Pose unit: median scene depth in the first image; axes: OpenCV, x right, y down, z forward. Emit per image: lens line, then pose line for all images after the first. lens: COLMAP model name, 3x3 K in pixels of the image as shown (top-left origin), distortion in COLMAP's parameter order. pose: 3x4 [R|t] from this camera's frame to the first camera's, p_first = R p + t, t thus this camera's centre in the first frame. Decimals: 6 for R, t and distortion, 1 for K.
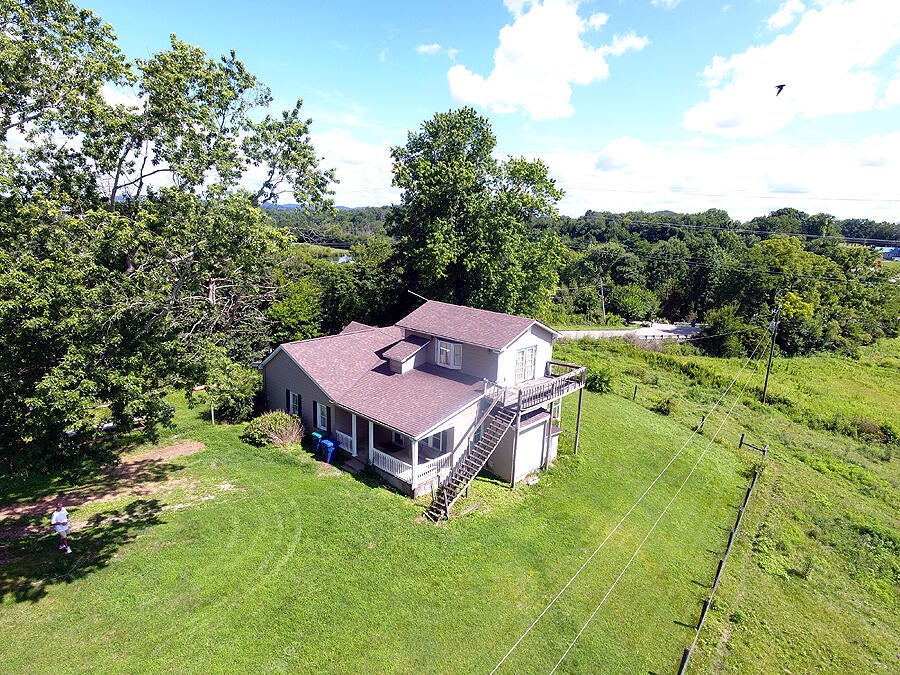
lens RADIAL K [[523.1, 0, 450.0], [0, 523.1, 337.5], [0, 0, 1]] dist [-0.001933, -0.001640]
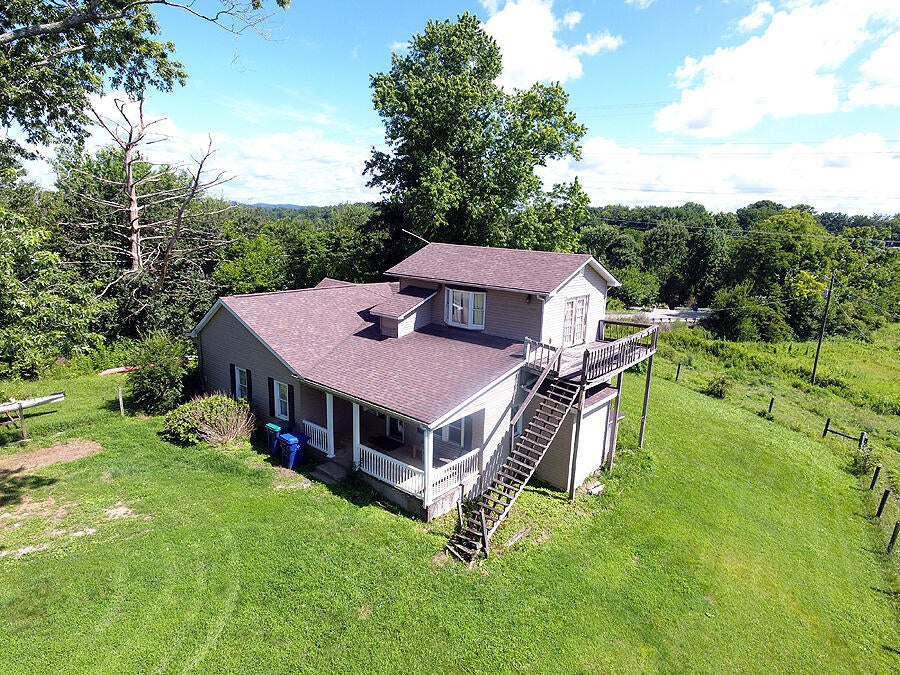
lens RADIAL K [[523.1, 0, 450.0], [0, 523.1, 337.5], [0, 0, 1]] dist [-0.001933, -0.001640]
pose [[0.998736, -0.011264, 0.048983, -0.058325], [0.011335, 0.999935, -0.001177, 0.072049], [-0.048967, 0.001730, 0.998799, 0.307848]]
